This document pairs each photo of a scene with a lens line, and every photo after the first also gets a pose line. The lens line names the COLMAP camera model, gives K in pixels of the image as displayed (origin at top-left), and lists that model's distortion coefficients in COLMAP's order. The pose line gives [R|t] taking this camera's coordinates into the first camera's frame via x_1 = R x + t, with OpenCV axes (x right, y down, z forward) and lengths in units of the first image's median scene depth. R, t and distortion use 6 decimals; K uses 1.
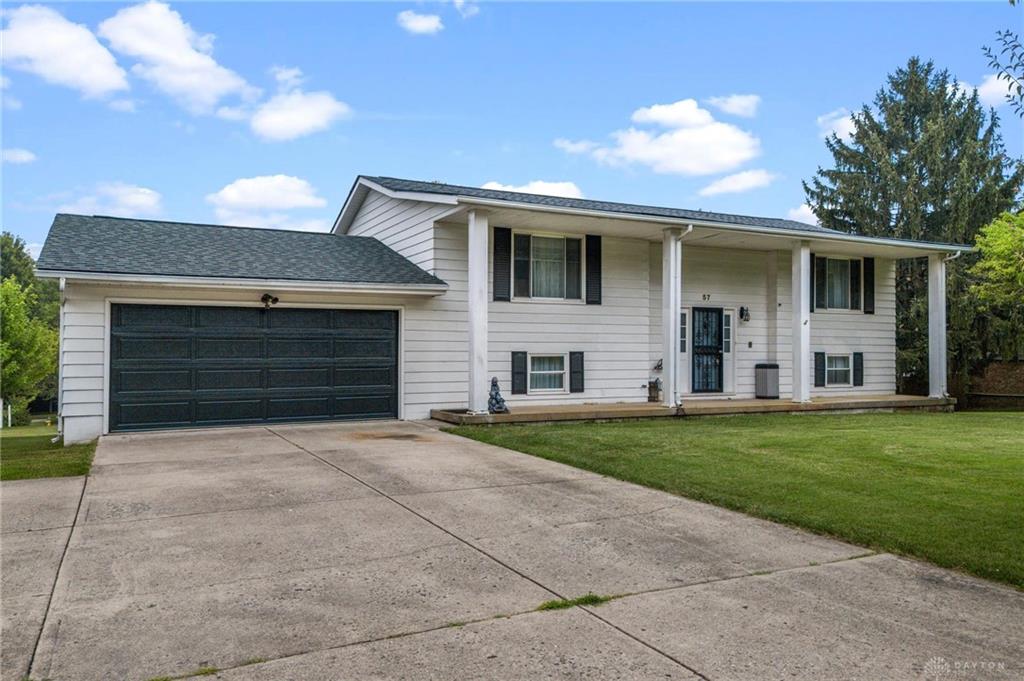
lens RADIAL K [[773.7, 0, 512.0], [0, 773.7, 340.5], [0, 0, 1]] dist [0.073446, -0.064680]
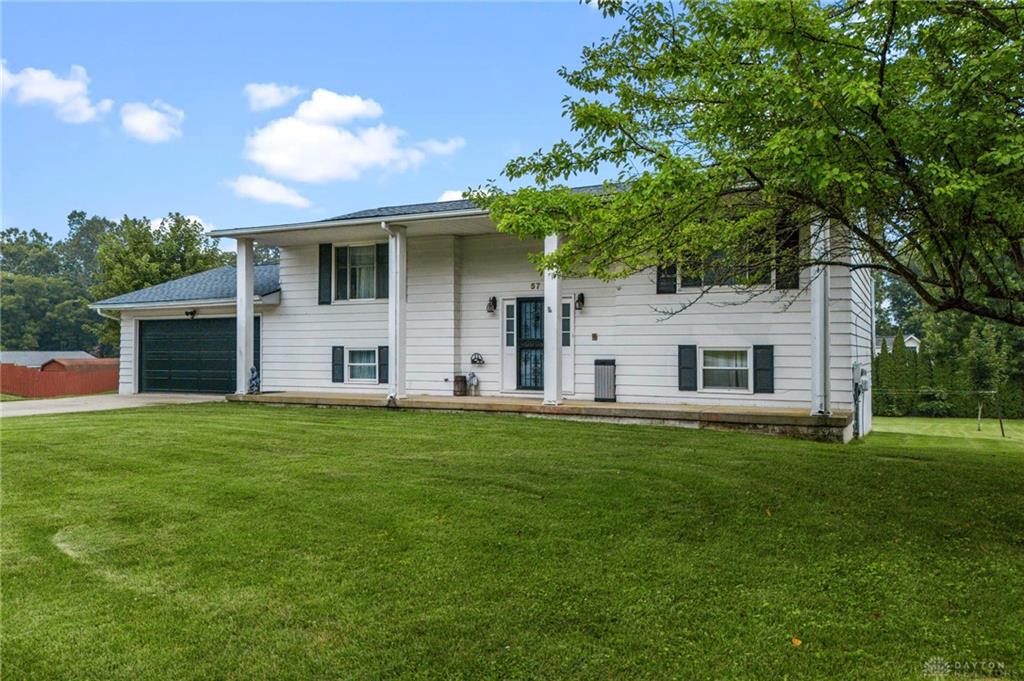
lens RADIAL K [[773.7, 0, 512.0], [0, 773.7, 340.5], [0, 0, 1]] dist [0.073446, -0.064680]
pose [[0.593040, -0.009314, -0.805119, 0.974545], [0.015410, 0.999881, -0.000216, 0.008541], [0.805026, -0.012279, 0.593113, 0.441101]]
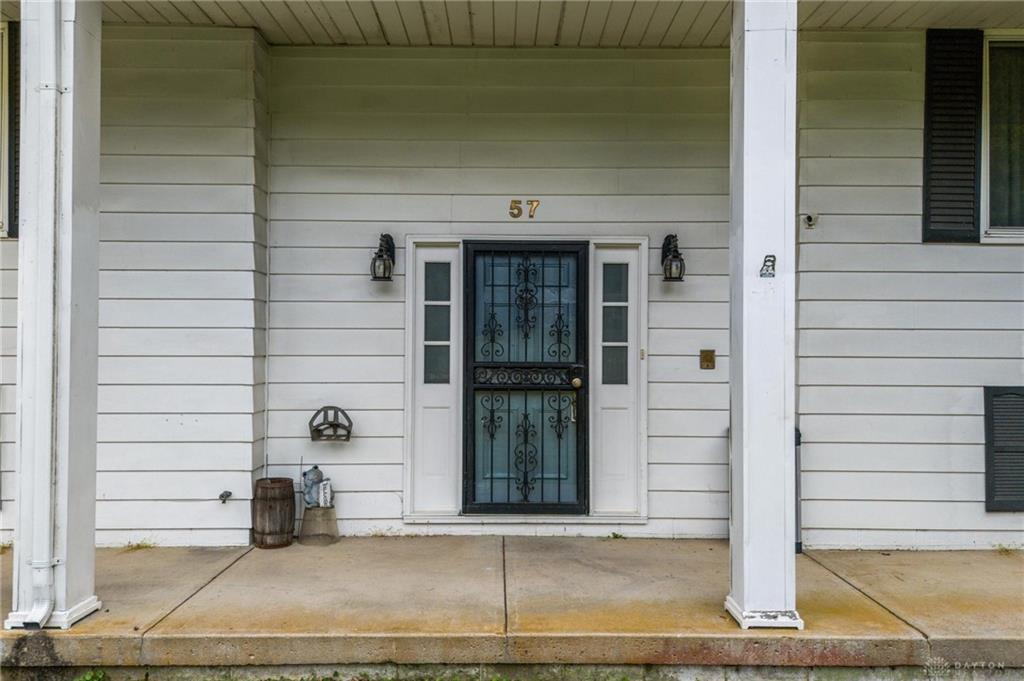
lens RADIAL K [[773.7, 0, 512.0], [0, 773.7, 340.5], [0, 0, 1]] dist [0.073446, -0.064680]
pose [[0.897246, -0.002385, -0.441524, 0.386876], [0.005665, 0.999965, 0.006111, -0.004415], [0.441494, -0.007985, 0.897228, 0.723760]]
